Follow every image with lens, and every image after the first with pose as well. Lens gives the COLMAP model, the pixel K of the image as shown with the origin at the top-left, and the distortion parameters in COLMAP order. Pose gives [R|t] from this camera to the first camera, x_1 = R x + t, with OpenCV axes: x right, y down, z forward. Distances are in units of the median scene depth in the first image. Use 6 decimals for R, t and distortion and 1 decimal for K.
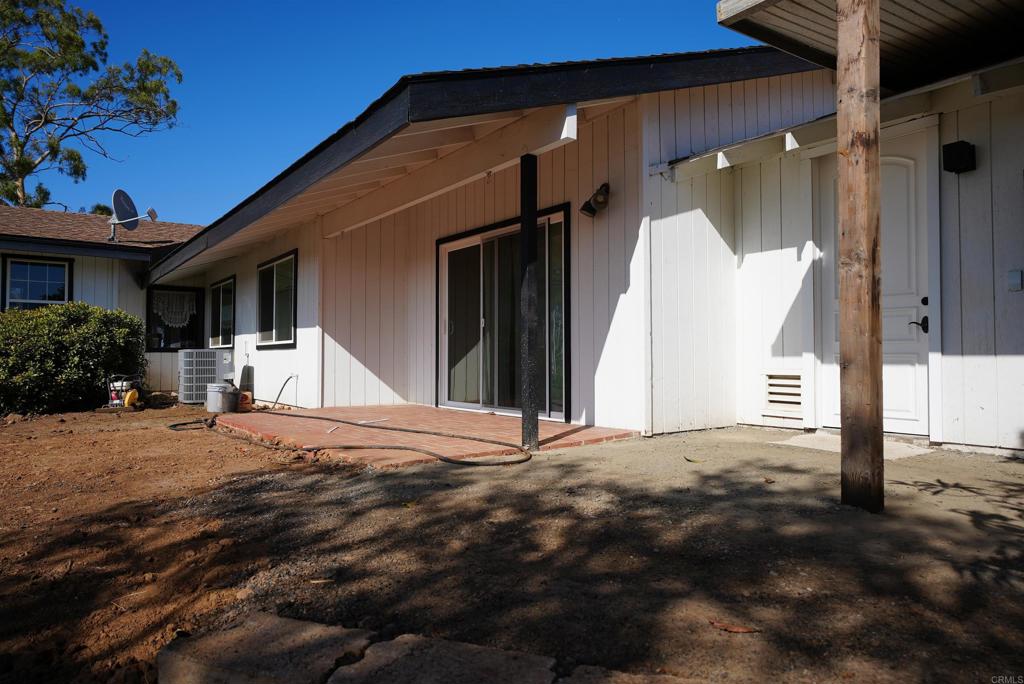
lens RADIAL K [[710.3, 0, 512.0], [0, 710.3, 342.0], [0, 0, 1]] dist [-0.002851, -0.000848]
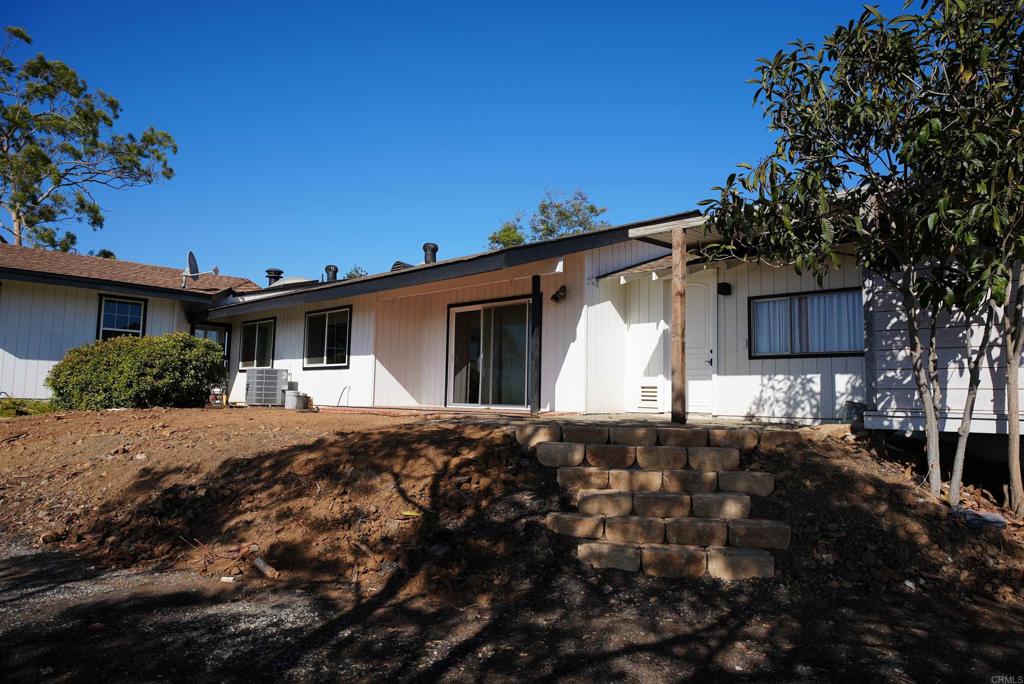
lens RADIAL K [[696.6, 0, 512.0], [0, 696.6, 342.0], [0, 0, 1]] dist [-0.003358, -0.000225]
pose [[0.982660, 0.037811, 0.181518, -0.336205], [-0.026959, 0.997719, -0.061887, 0.050925], [-0.183444, 0.055920, 0.981438, -0.809988]]
